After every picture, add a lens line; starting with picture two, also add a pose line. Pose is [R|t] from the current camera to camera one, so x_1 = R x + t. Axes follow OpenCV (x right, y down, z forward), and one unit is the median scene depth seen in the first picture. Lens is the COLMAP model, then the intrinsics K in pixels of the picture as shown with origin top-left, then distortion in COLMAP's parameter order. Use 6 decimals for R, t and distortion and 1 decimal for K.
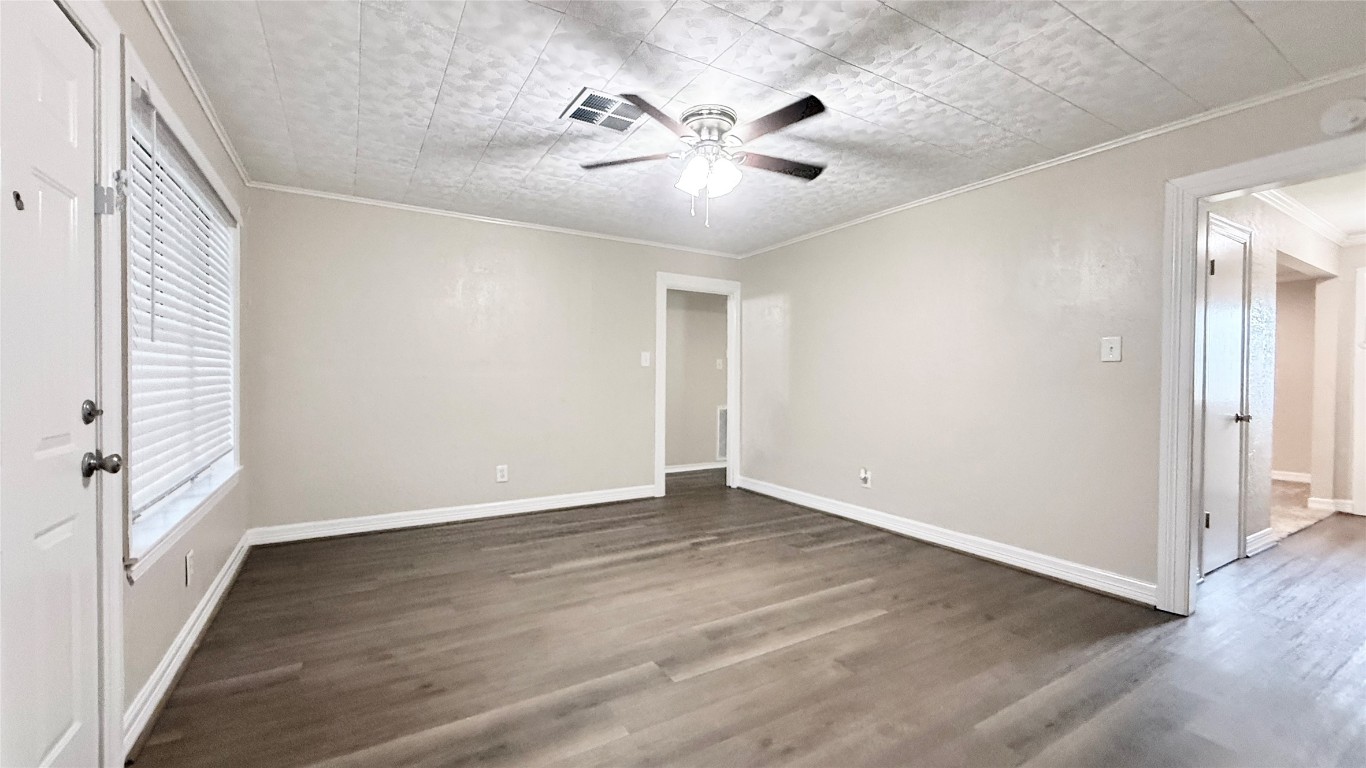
lens RADIAL K [[542.7, 0, 679.7], [0, 542.7, 383.7], [0, 0, 1]] dist [-0.001743, 0.000056]
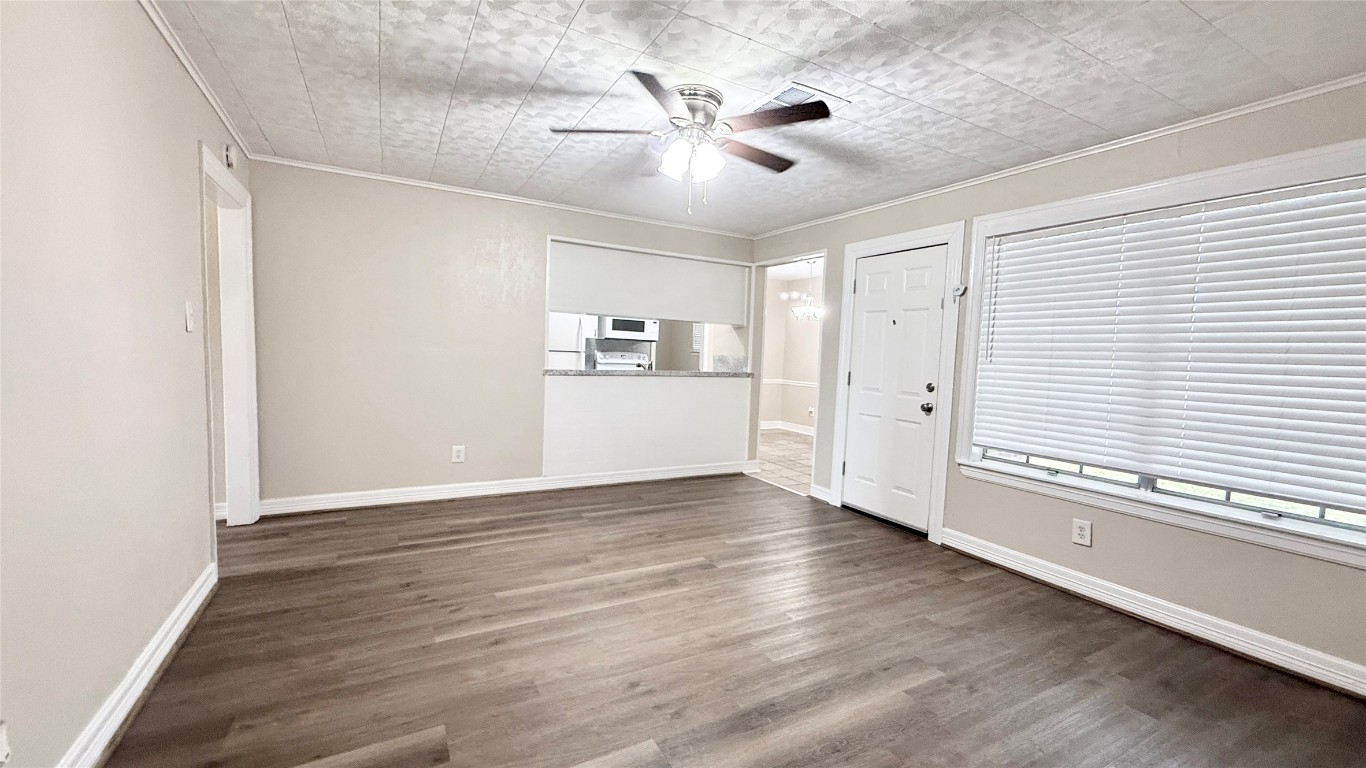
lens RADIAL K [[542.7, 0, 679.7], [0, 542.7, 383.7], [0, 0, 1]] dist [-0.001743, 0.000056]
pose [[-0.998316, -0.045270, 0.036275, 0.015283], [-0.042476, 0.996324, 0.074394, -0.048152], [-0.039509, 0.072728, -0.996569, 1.566261]]
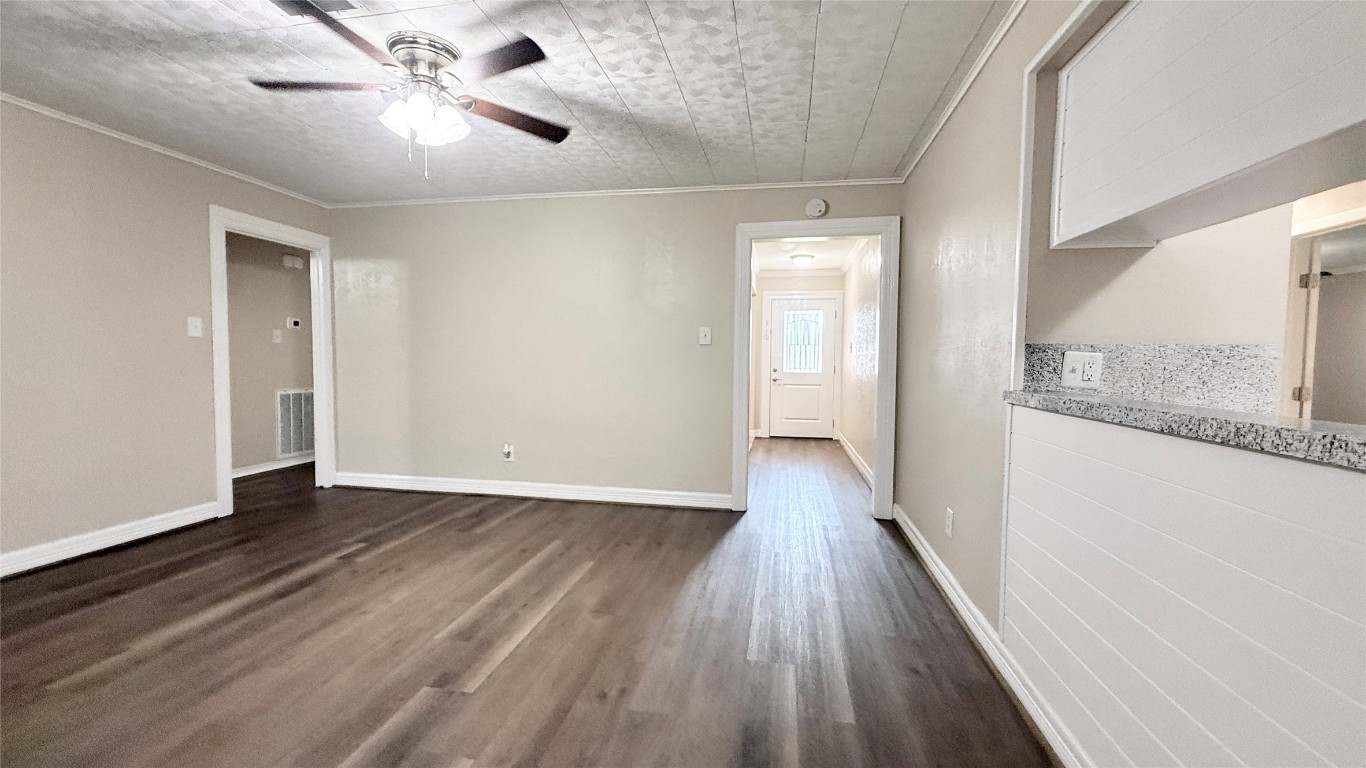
lens RADIAL K [[542.7, 0, 679.7], [0, 542.7, 383.7], [0, 0, 1]] dist [-0.001743, 0.000056]
pose [[0.666299, -0.032778, 0.744964, -0.263691], [0.001740, 0.999099, 0.042404, -0.000143], [-0.745682, -0.026958, 0.665756, 0.095604]]
